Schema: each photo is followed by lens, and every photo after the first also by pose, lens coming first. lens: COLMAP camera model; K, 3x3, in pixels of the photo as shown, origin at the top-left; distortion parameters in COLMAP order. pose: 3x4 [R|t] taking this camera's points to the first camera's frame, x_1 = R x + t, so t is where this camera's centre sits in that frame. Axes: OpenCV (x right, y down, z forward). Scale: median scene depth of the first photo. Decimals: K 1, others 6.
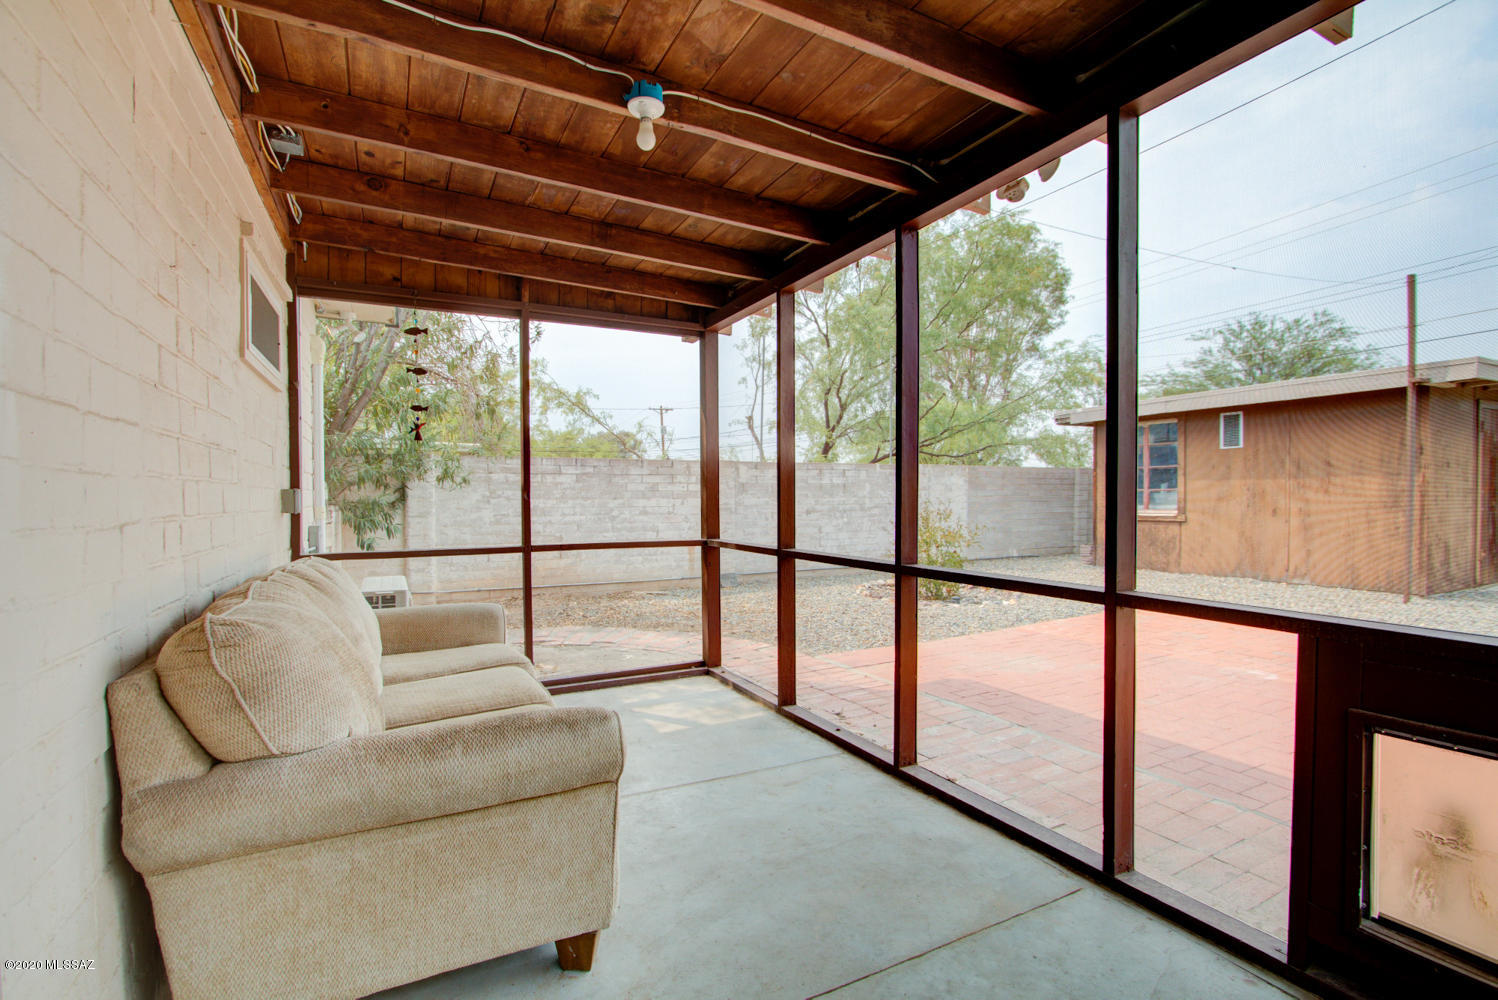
lens RADIAL K [[687.8, 0, 751.9], [0, 687.8, 504.6], [0, 0, 1]] dist [-0.012789, 0.001652]
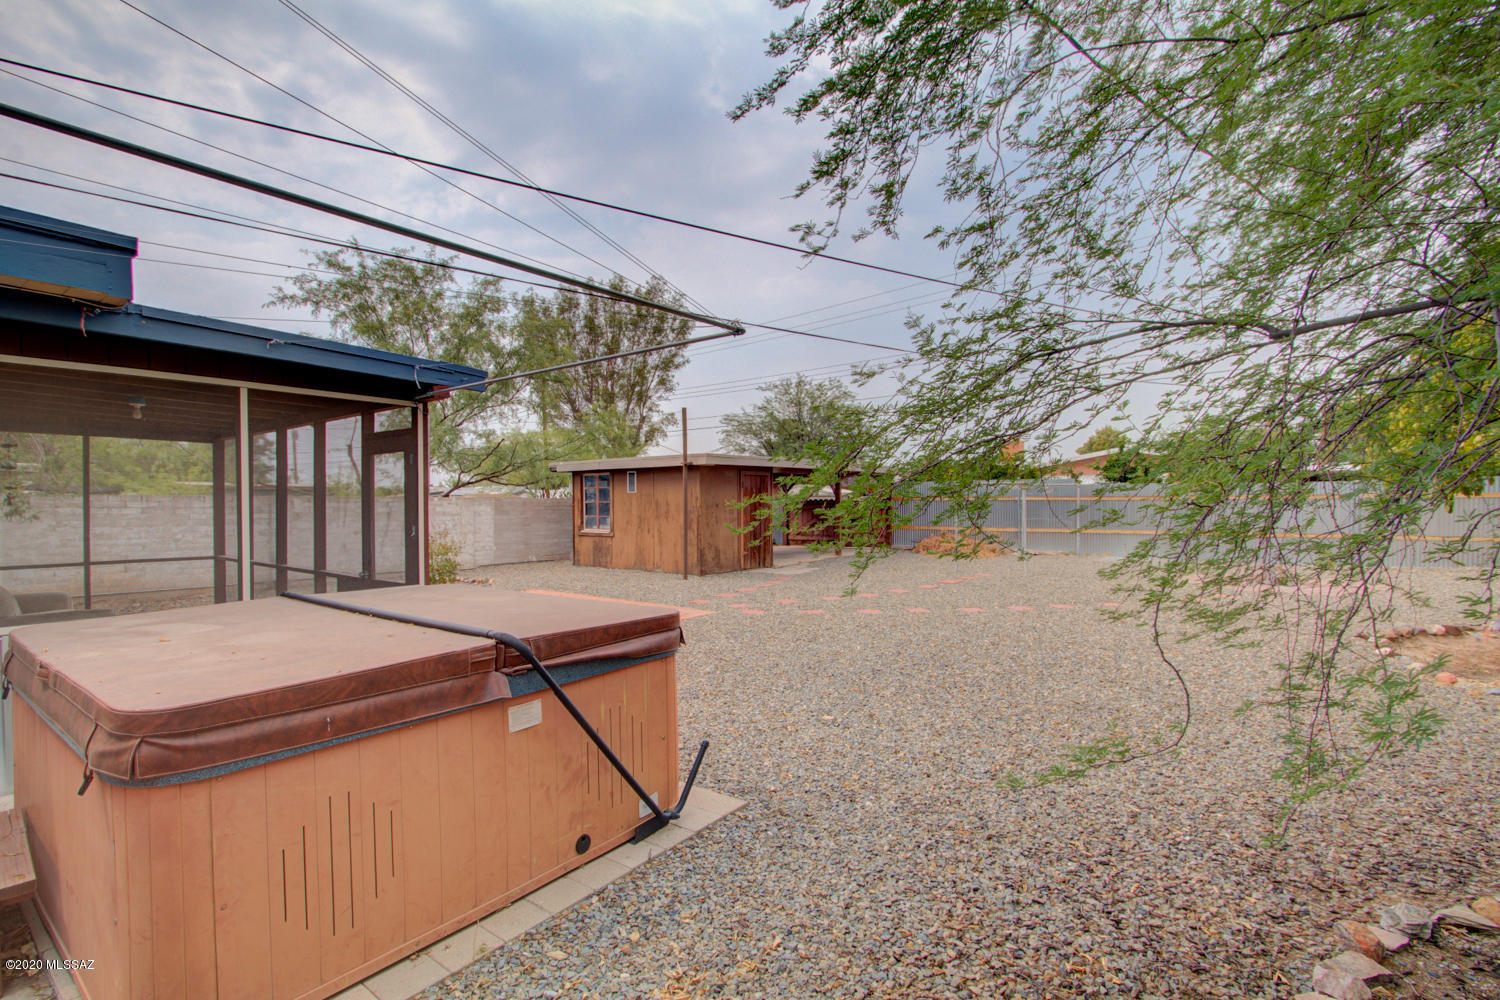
lens RADIAL K [[688.7, 0, 744.5], [0, 688.7, 502.1], [0, 0, 1]] dist [-0.012789, 0.001652]
pose [[0.902787, 0.003756, 0.430071, 0.222177], [0.003548, 0.999863, -0.016181, -0.030171], [-0.430073, 0.016134, 0.902650, -0.656587]]
